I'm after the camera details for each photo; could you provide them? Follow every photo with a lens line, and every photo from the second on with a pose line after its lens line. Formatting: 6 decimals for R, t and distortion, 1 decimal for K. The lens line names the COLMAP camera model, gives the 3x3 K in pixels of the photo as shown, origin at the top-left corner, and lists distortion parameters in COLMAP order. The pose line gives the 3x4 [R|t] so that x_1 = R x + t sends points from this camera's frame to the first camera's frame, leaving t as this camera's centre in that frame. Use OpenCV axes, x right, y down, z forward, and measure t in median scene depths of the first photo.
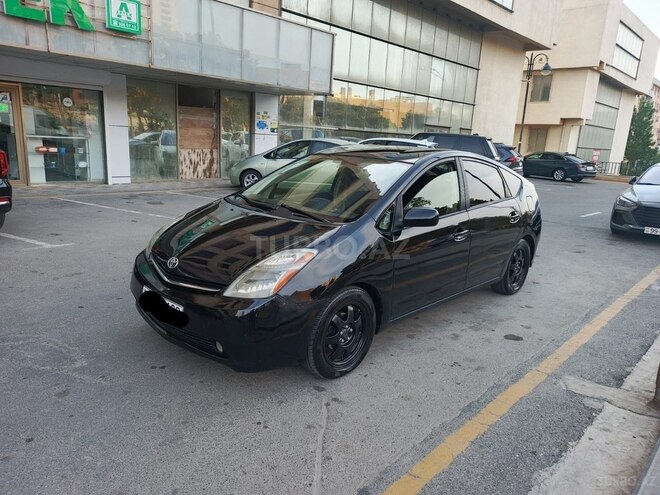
lens RADIAL K [[466.8, 0, 328.5], [0, 466.8, 249.1], [0, 0, 1]] dist [0.025402, -0.015761]
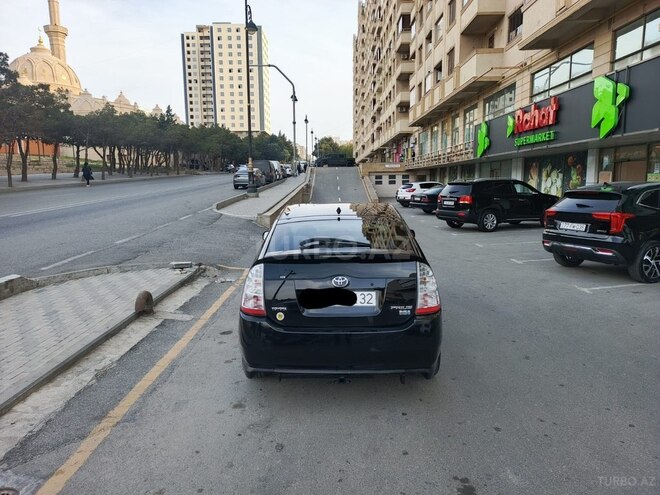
lens RADIAL K [[466.8, 0, 328.5], [0, 466.8, 249.1], [0, 0, 1]] dist [0.025402, -0.015761]
pose [[-0.723451, 0.054923, -0.688188, 0.858657], [-0.184715, 0.945089, 0.269606, -0.367757], [0.665207, 0.322165, -0.673580, 1.580124]]
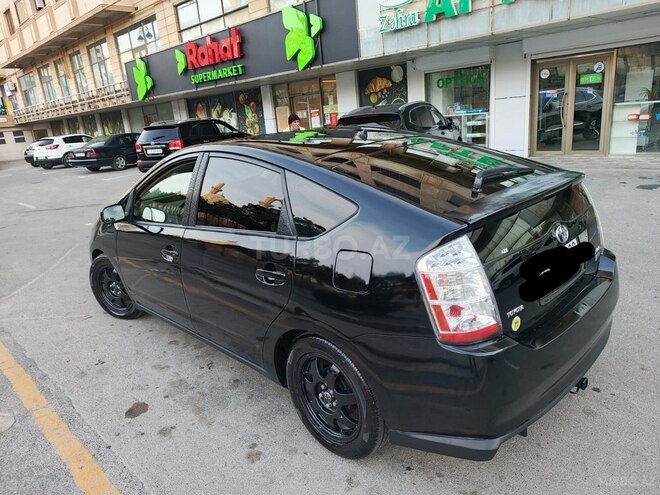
lens RADIAL K [[468.0, 0, 328.7], [0, 468.0, 250.0], [0, 0, 1]] dist [0.015821, -0.006199]
pose [[-0.028876, 0.233279, -0.971981, 0.787951], [-0.145775, 0.961008, 0.234976, -0.197958], [0.988896, 0.148476, 0.006257, 0.957758]]
